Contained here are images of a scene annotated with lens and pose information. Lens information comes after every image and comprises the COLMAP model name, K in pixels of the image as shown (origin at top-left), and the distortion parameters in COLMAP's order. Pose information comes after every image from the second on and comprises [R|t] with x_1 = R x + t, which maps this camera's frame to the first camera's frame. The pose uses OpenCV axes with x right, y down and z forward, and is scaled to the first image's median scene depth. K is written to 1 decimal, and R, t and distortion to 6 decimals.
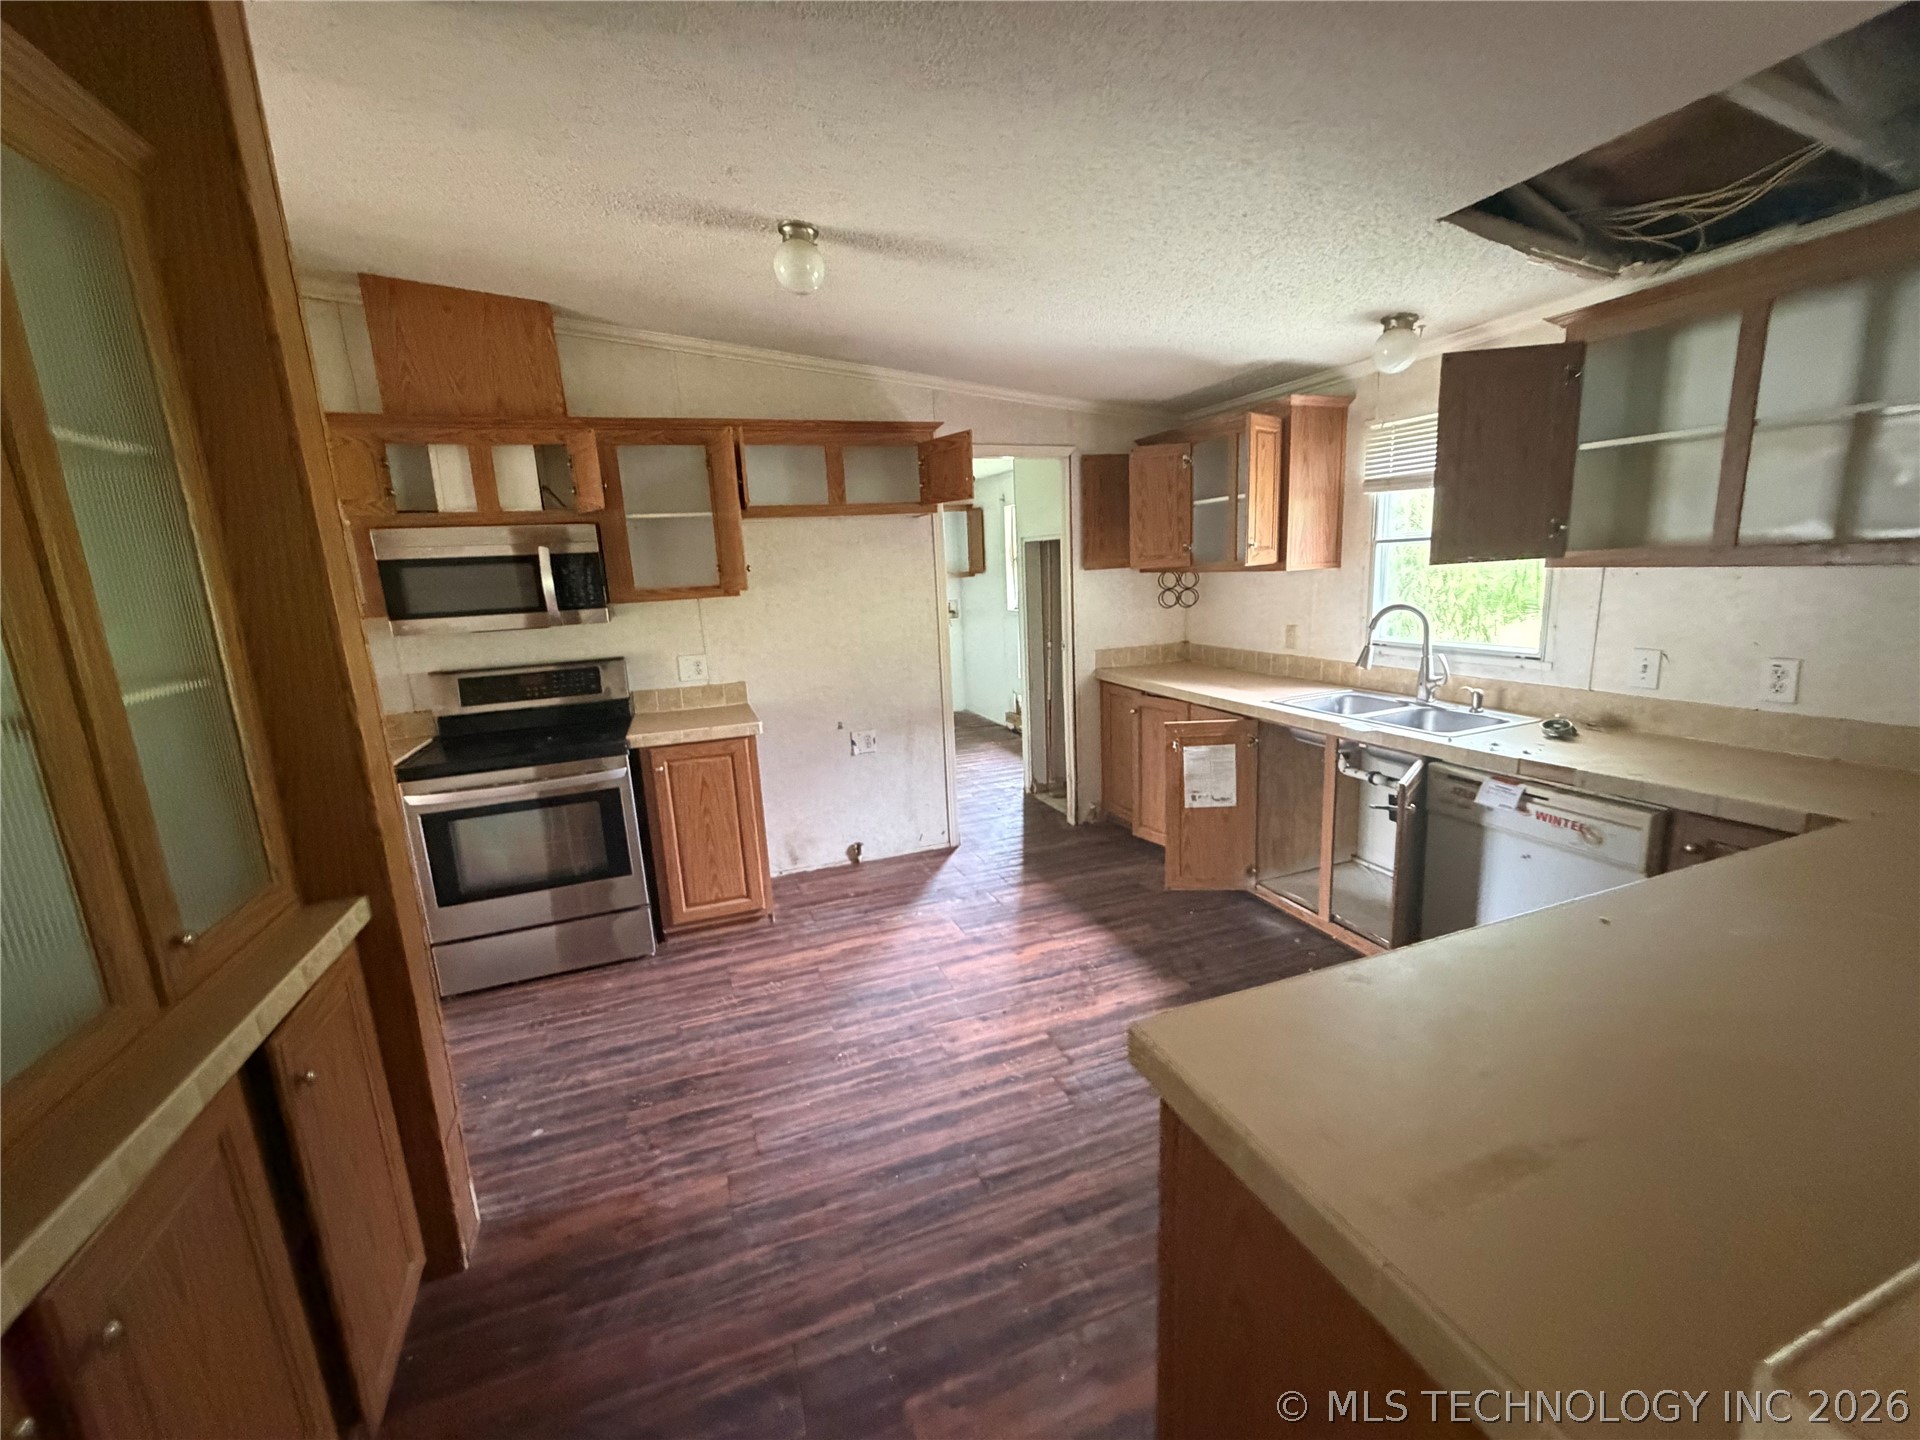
lens RADIAL K [[763.3, 0, 960.0], [0, 763.3, 720.0], [0, 0, 1]] dist [0.002373, 0.000302]
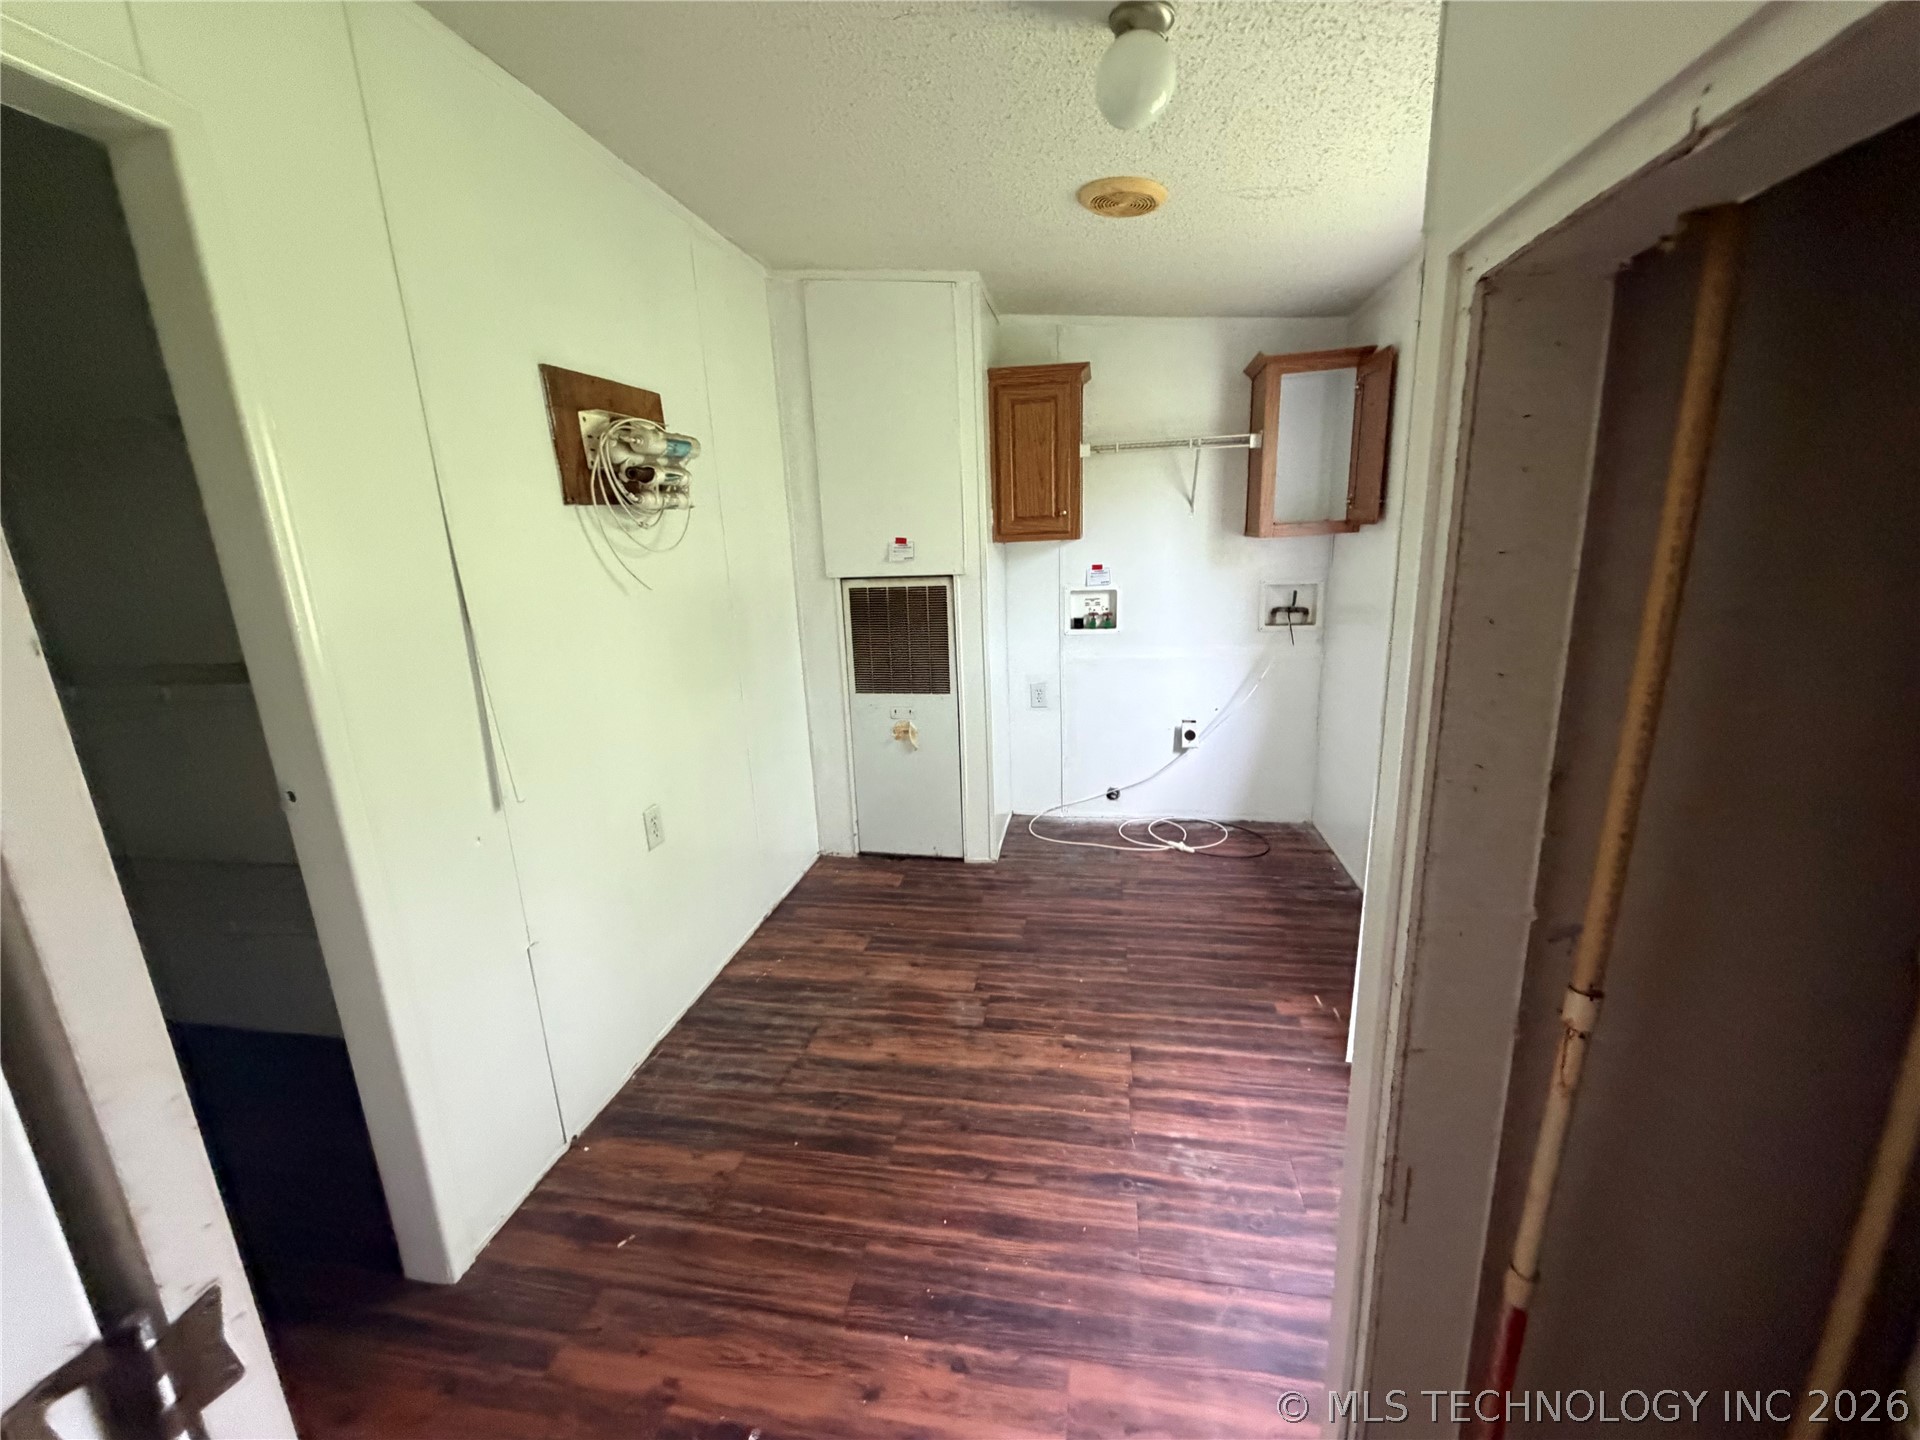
lens RADIAL K [[763.3, 0, 960.0], [0, 763.3, 720.0], [0, 0, 1]] dist [0.002373, 0.000302]
pose [[0.859023, 0.137424, -0.493148, 0.052065], [-0.101969, 0.989925, 0.098238, -0.107512], [0.501679, -0.034103, 0.864381, 0.538353]]
